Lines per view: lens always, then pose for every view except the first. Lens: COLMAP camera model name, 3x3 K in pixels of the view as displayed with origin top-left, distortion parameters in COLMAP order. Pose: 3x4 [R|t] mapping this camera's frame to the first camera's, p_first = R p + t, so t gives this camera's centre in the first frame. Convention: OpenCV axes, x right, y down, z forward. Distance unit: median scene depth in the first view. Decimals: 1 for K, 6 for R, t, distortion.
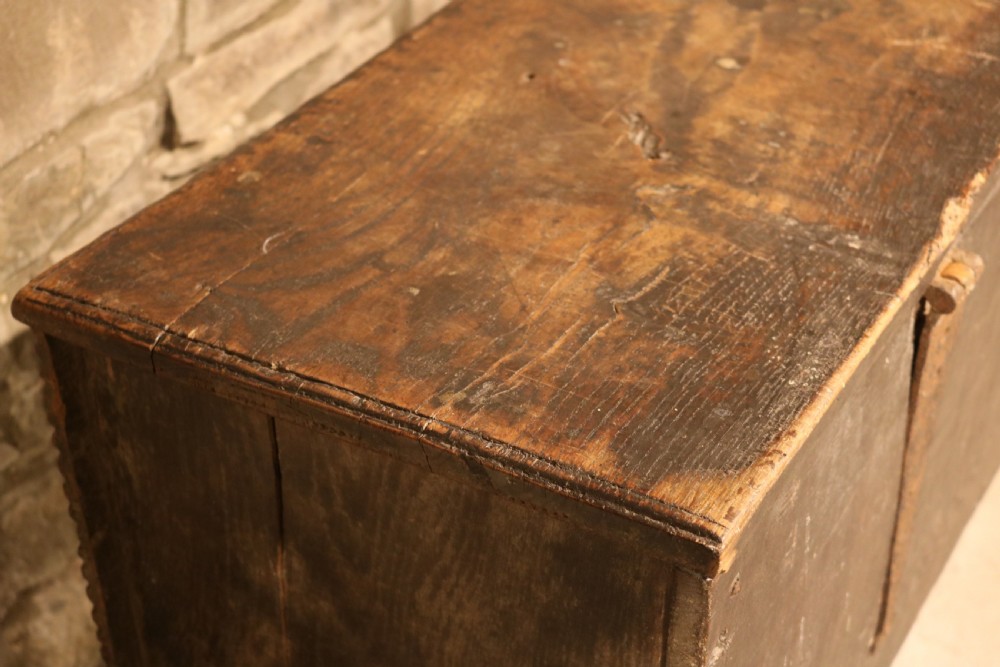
lens RADIAL K [[1621.6, 0, 500.8], [0, 1621.6, 333.5], [0, 0, 1]] dist [-0.000682, 0.000000]
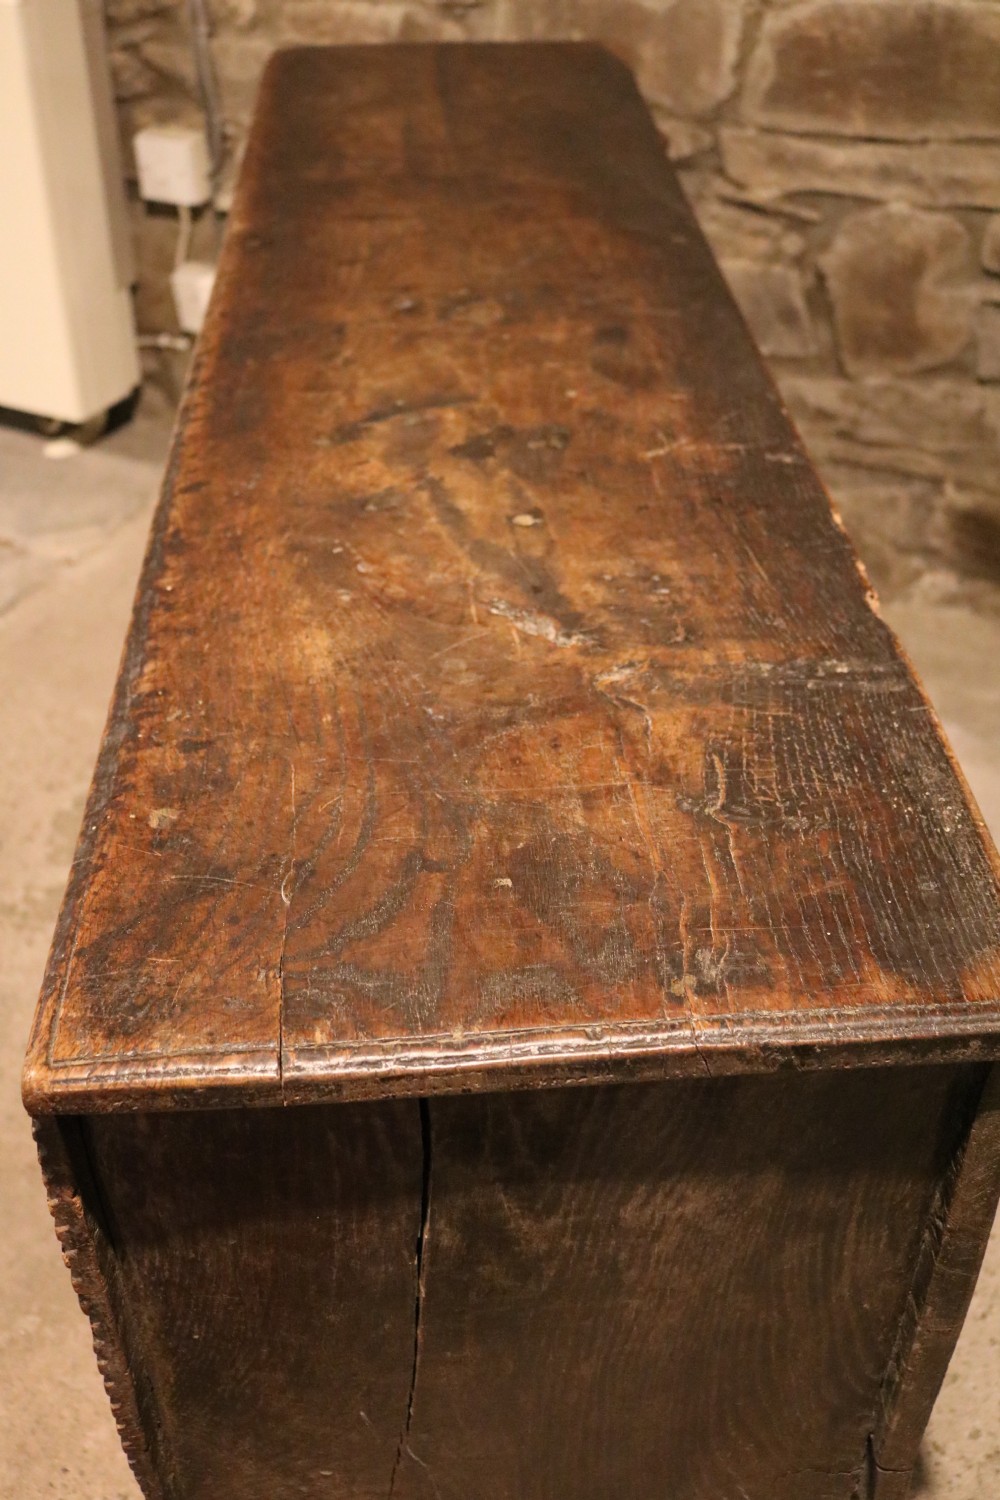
lens RADIAL K [[1615.3, 0, 498.7], [0, 1615.3, 749.5], [0, 0, 1]] dist [-0.087942, 0.000000]
pose [[0.829517, -0.324943, 0.454217, -0.419669], [0.316699, 0.943588, 0.096661, -0.175324], [-0.460003, 0.063668, 0.885632, 0.267078]]
